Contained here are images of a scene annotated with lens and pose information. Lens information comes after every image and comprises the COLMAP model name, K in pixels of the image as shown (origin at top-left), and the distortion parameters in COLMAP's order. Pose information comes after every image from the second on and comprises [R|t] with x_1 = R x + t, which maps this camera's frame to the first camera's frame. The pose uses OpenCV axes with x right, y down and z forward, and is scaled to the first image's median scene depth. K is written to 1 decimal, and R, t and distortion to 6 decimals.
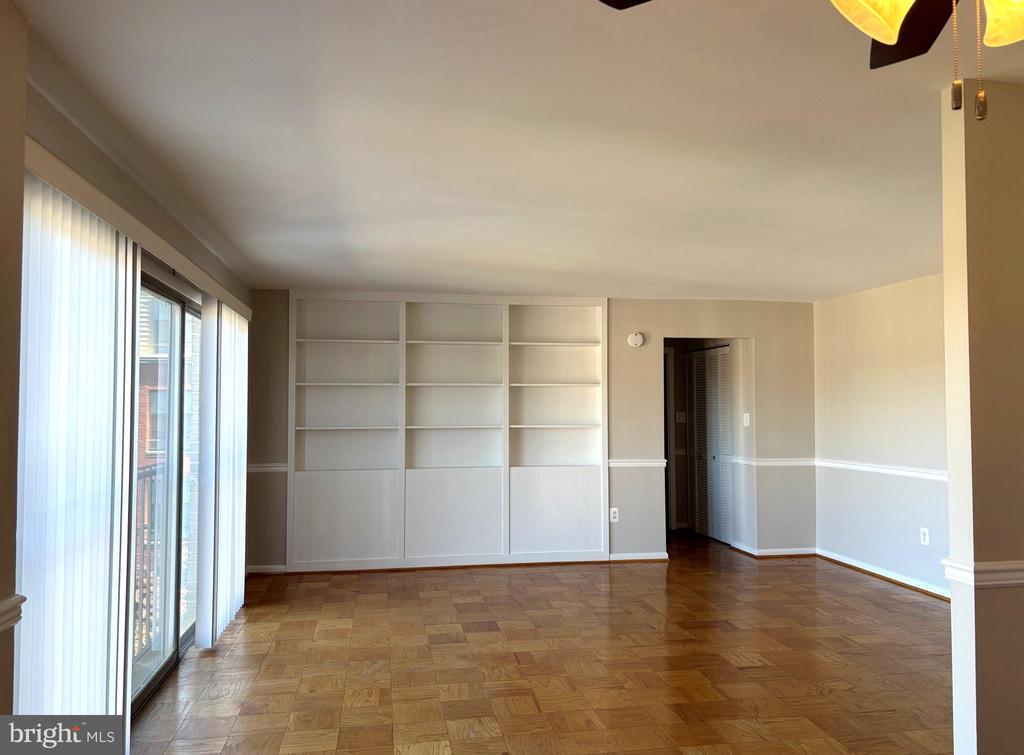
lens RADIAL K [[793.4, 0, 512.0], [0, 793.4, 377.5], [0, 0, 1]] dist [0.161076, -0.238489]
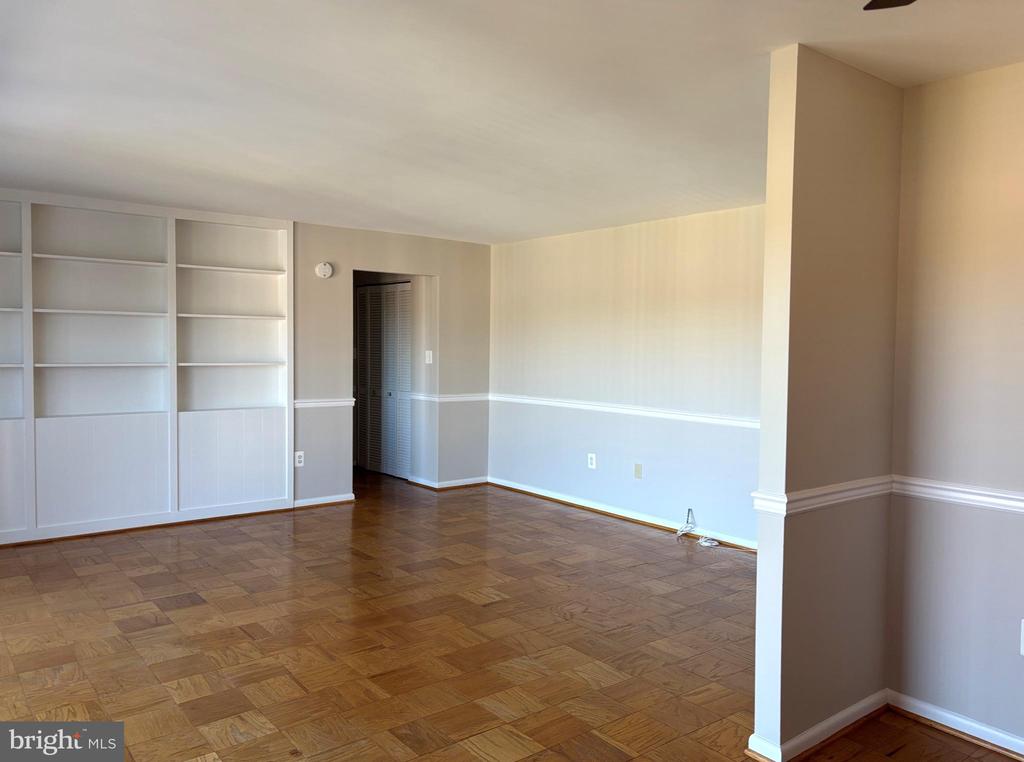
lens RADIAL K [[788.7, 0, 512.0], [0, 788.7, 381.0], [0, 0, 1]] dist [0.041074, -0.007754]
pose [[0.882197, -0.010341, 0.470767, -0.087639], [-0.030895, 0.996333, 0.079782, 0.000720], [-0.469866, -0.084928, 0.878643, 0.085181]]
